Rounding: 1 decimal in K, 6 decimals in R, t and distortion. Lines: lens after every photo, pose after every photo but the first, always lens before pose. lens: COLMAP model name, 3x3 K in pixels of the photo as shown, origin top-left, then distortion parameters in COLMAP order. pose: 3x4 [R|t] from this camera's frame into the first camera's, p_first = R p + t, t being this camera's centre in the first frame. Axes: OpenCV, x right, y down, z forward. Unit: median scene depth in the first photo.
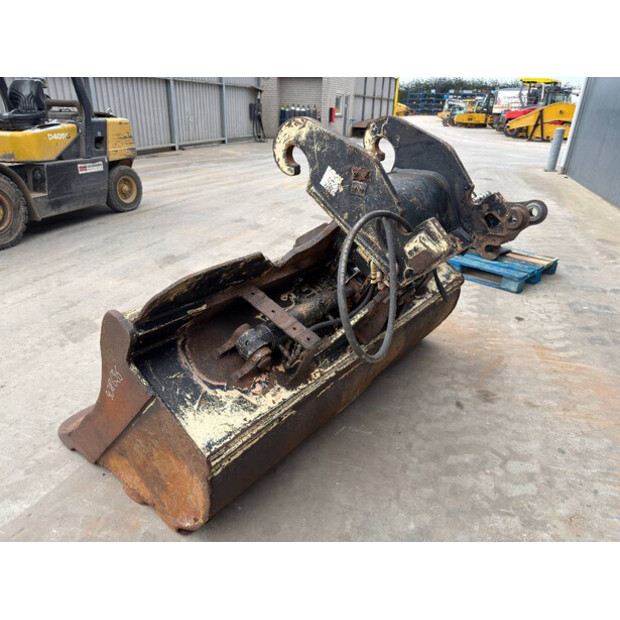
lens RADIAL K [[435.4, 0, 310.0], [0, 435.4, 310.0], [0, 0, 1]] dist [0.073093, -0.090647]
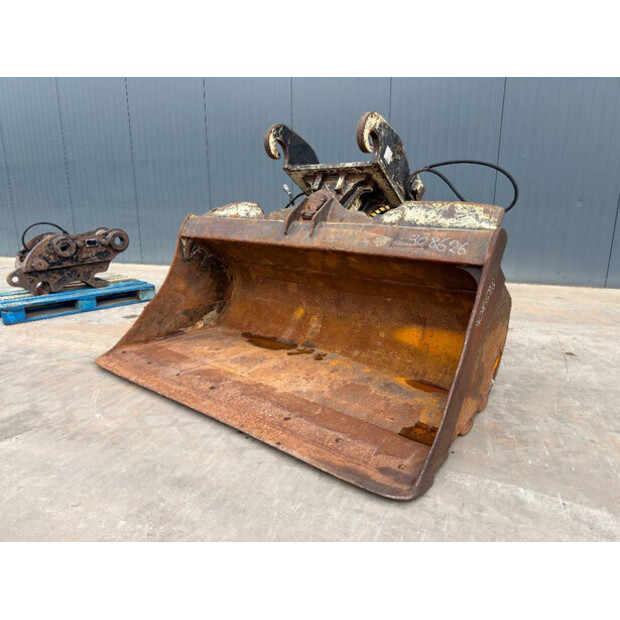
lens RADIAL K [[432.0, 0, 309.5], [0, 432.0, 311.9], [0, 0, 1]] dist [0.085162, -0.129714]
pose [[-0.001886, -0.273816, 0.961780, -1.343683], [0.421431, 0.871984, 0.249078, -0.263344], [-0.906859, 0.405793, 0.113750, 1.095255]]
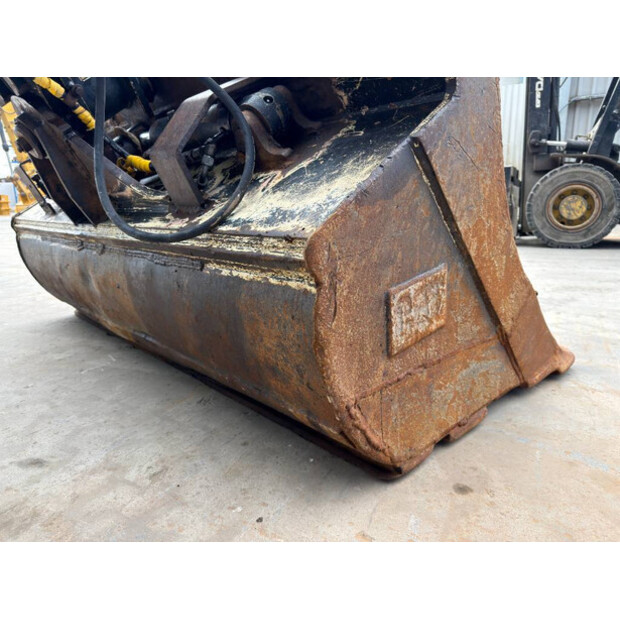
lens RADIAL K [[439.0, 0, 307.4], [0, 439.0, 311.9], [0, 0, 1]] dist [0.036097, -0.053442]
pose [[-0.149381, 0.236408, -0.960102, 0.862717], [-0.394043, 0.876329, 0.277088, -0.157034], [0.906871, 0.419714, -0.037752, 1.548183]]
